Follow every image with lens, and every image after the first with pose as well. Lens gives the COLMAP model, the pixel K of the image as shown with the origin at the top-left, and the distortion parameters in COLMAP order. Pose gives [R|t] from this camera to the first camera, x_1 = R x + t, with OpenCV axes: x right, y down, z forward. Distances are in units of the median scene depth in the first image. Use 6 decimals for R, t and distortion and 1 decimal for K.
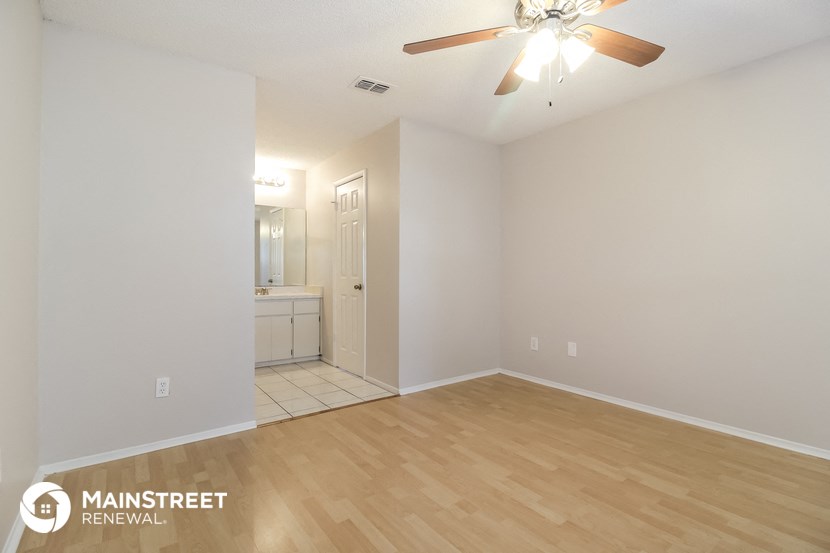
lens RADIAL K [[391.4, 0, 411.8], [0, 391.4, 271.3], [0, 0, 1]] dist [-0.001566, -0.000467]
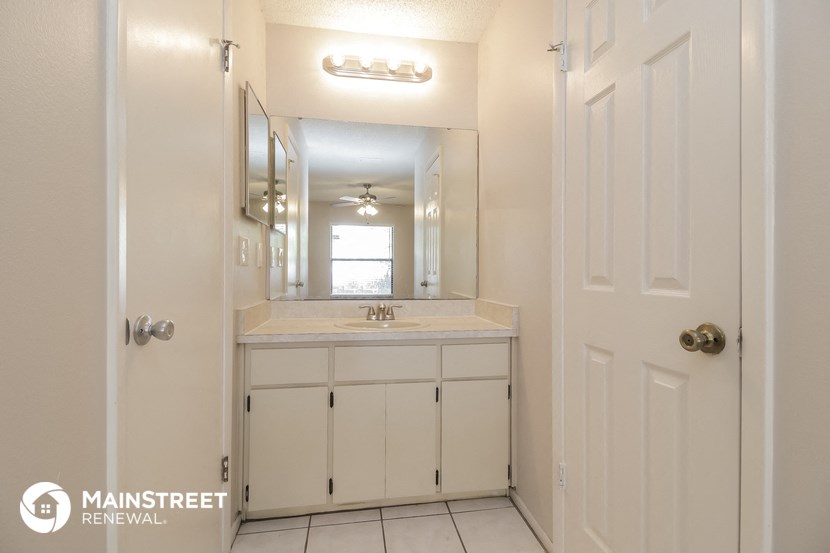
lens RADIAL K [[391.4, 0, 411.8], [0, 391.4, 271.3], [0, 0, 1]] dist [-0.001566, -0.000467]
pose [[0.891373, 0.001752, -0.453267, -0.148989], [-0.000796, 0.999997, 0.002300, 0.003274], [0.453269, -0.001689, 0.891372, 0.621920]]
